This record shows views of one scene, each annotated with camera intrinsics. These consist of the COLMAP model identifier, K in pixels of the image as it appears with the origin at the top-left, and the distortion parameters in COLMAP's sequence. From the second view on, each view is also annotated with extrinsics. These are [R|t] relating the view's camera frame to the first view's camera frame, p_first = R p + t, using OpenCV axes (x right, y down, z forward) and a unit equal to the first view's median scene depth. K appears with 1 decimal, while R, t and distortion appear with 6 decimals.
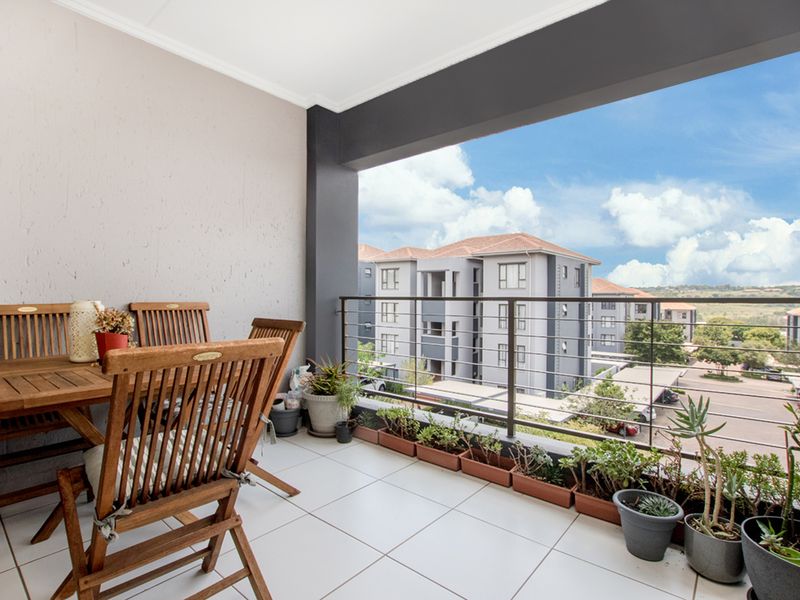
lens RADIAL K [[428.9, 0, 400.0], [0, 428.9, 300.0], [0, 0, 1]] dist [-0.039855, -0.000529]
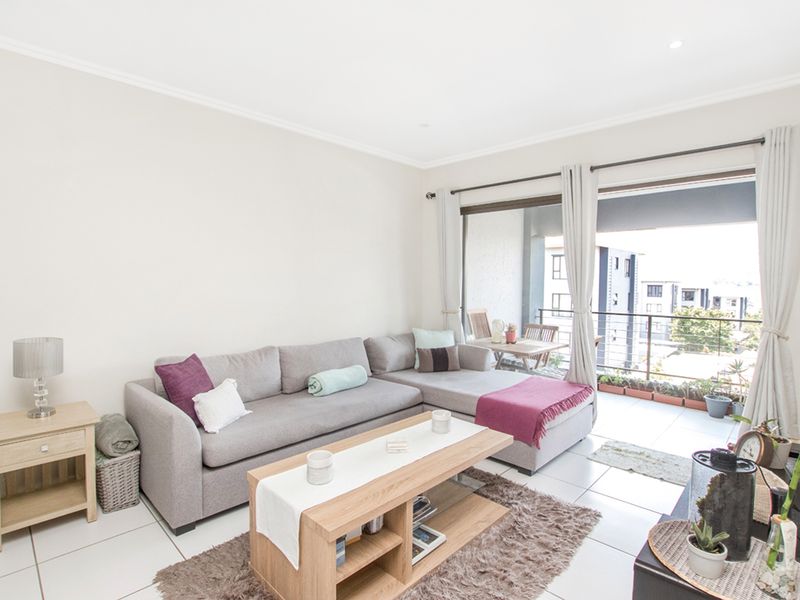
lens RADIAL K [[428.9, 0, 400.0], [0, 428.9, 300.0], [0, 0, 1]] dist [-0.039855, -0.000529]
pose [[0.996728, 0.006843, -0.080534, -0.061965], [-0.003890, 0.999316, 0.036772, -0.011617], [0.080731, -0.036339, 0.996073, -0.091143]]
